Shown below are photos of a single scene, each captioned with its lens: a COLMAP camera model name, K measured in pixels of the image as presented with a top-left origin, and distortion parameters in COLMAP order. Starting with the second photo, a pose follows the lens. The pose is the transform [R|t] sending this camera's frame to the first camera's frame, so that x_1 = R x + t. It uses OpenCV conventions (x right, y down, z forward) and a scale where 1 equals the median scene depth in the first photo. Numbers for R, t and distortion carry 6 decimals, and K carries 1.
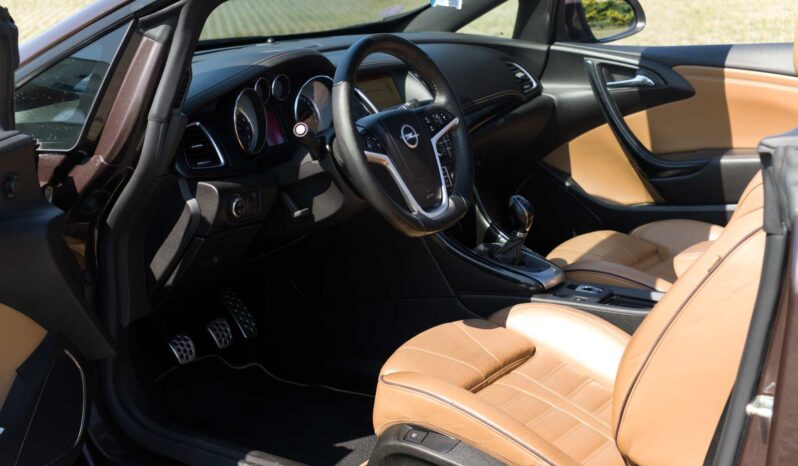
lens RADIAL K [[1228.1, 0, 399.0], [0, 1228.1, 233.0], [0, 0, 1]] dist [0.150651, -1.015236]
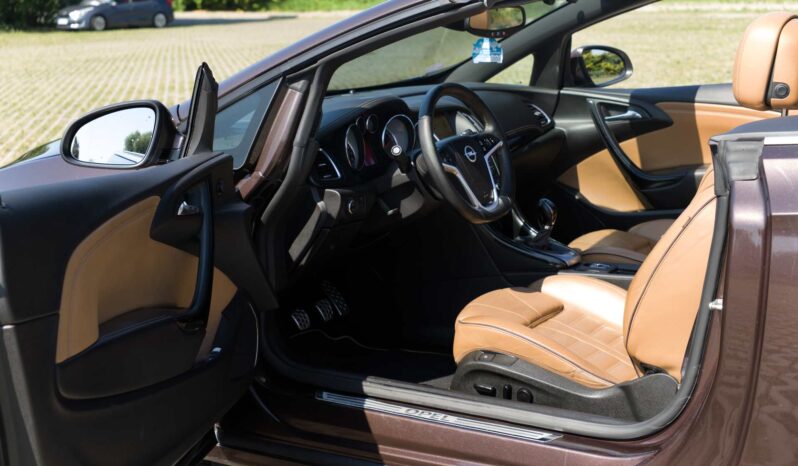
lens RADIAL K [[1228.1, 0, 399.0], [0, 1228.1, 233.0], [0, 0, 1]] dist [0.150651, -1.015236]
pose [[0.999533, -0.029344, 0.008494, -0.076773], [0.029709, 0.998470, -0.046628, 0.065733], [-0.007113, 0.046859, 0.998876, -0.353202]]
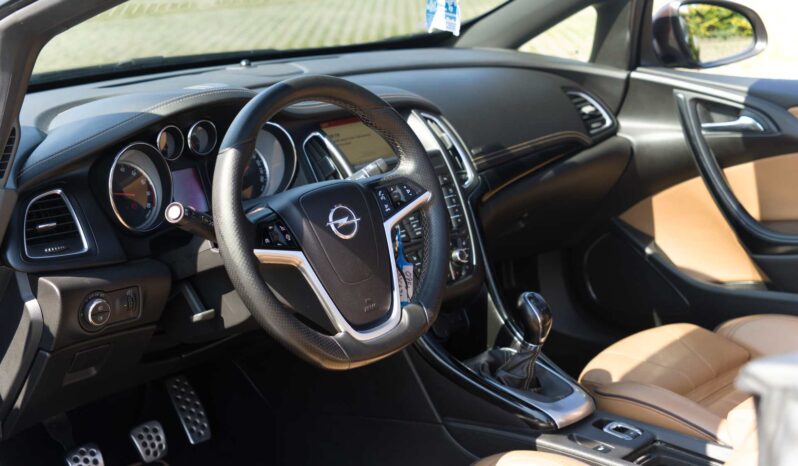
lens RADIAL K [[1228.1, 0, 399.0], [0, 1228.1, 233.0], [0, 0, 1]] dist [0.150651, -1.015236]
pose [[0.986174, 0.048900, -0.158336, 0.132892], [-0.045661, 0.998668, 0.024032, -0.079373], [0.159300, -0.016470, 0.987093, 0.269848]]
